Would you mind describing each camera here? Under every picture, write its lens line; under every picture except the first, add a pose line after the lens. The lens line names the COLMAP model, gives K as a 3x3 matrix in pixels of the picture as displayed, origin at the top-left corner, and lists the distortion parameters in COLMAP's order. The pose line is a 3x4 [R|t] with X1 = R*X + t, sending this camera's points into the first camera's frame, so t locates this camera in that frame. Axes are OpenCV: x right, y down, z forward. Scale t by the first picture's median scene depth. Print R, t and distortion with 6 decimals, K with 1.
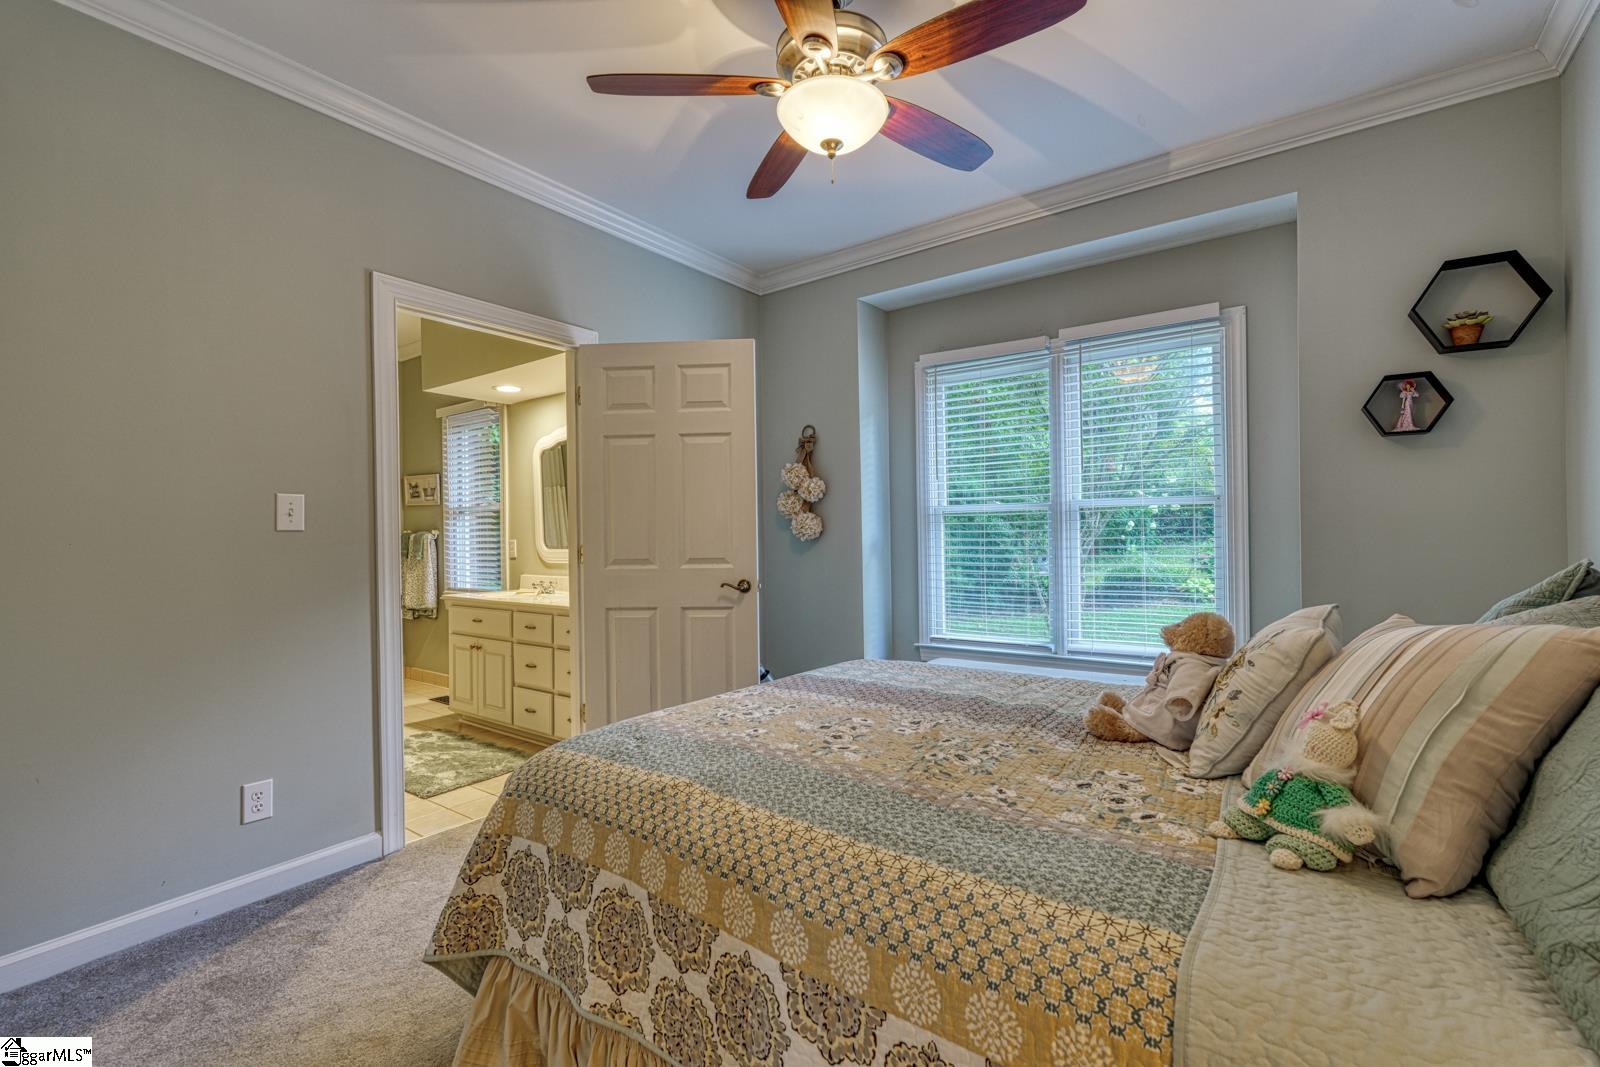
lens RADIAL K [[707.8, 0, 805.1], [0, 707.8, 534.1], [0, 0, 1]] dist [0.000566, 0.000720]
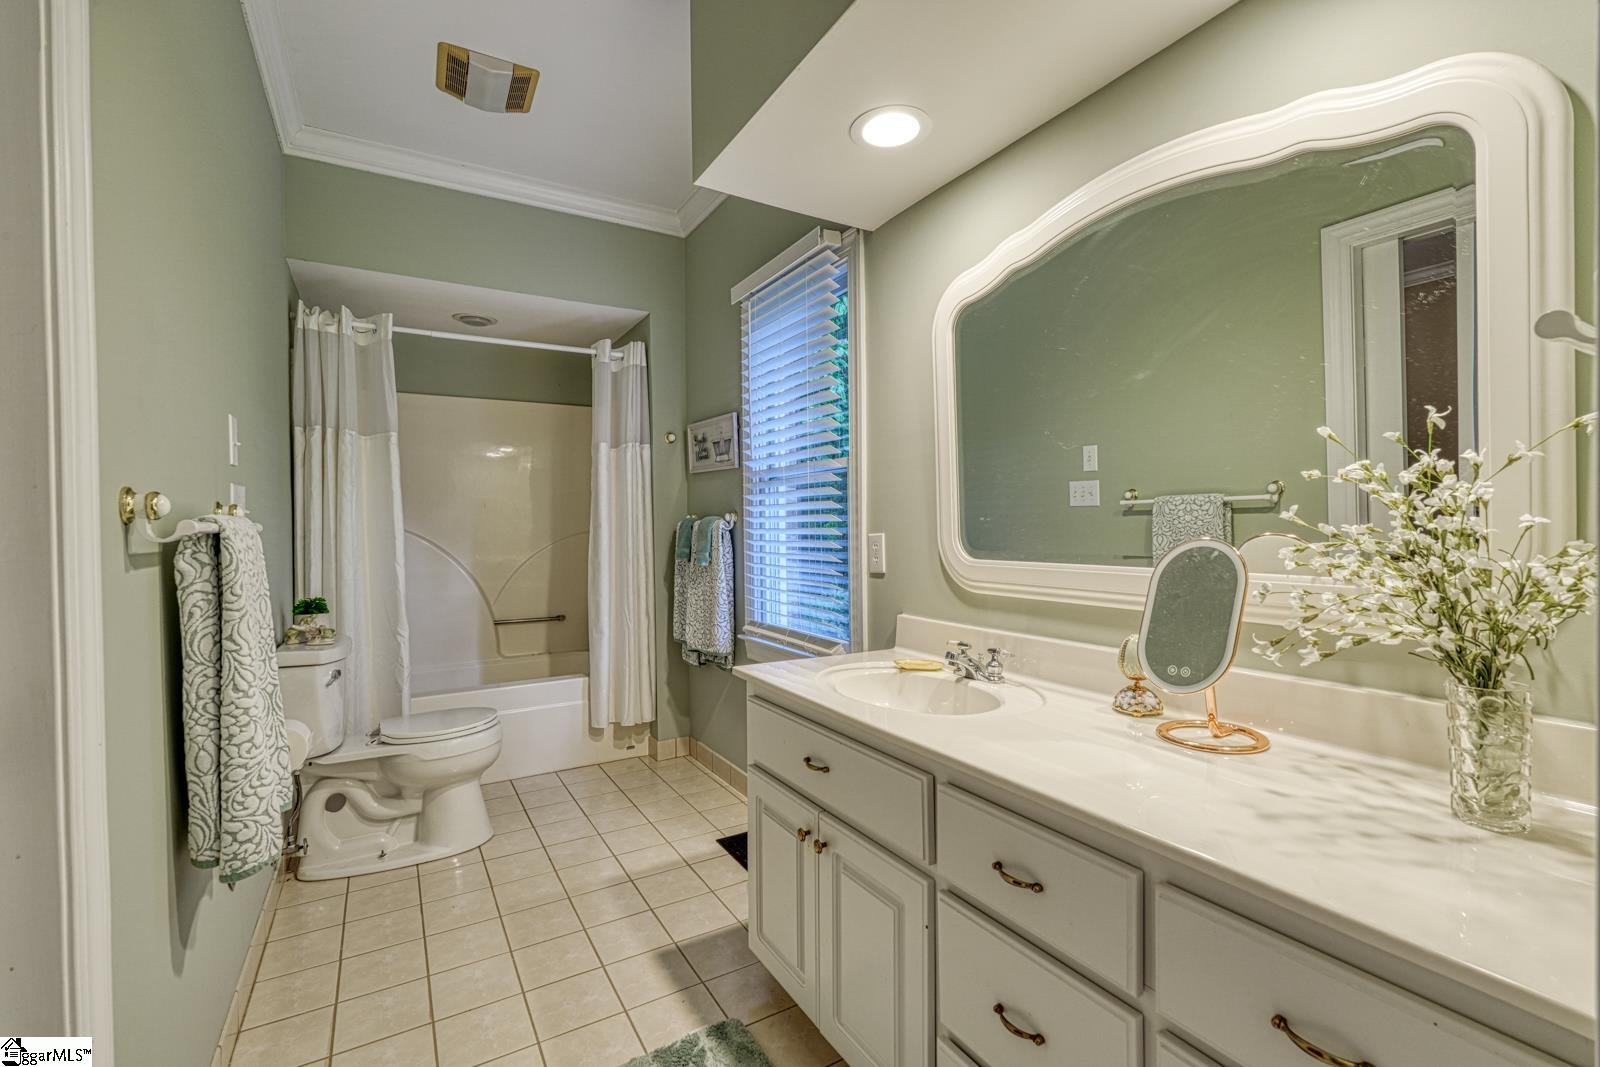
lens RADIAL K [[707.8, 0, 799.8], [0, 707.8, 528.6], [0, 0, 1]] dist [0.000566, 0.000720]
pose [[0.917408, 0.004593, -0.397921, -0.255441], [-0.000434, 0.999944, 0.010541, 0.000477], [0.397947, -0.009498, 0.917359, 0.520341]]
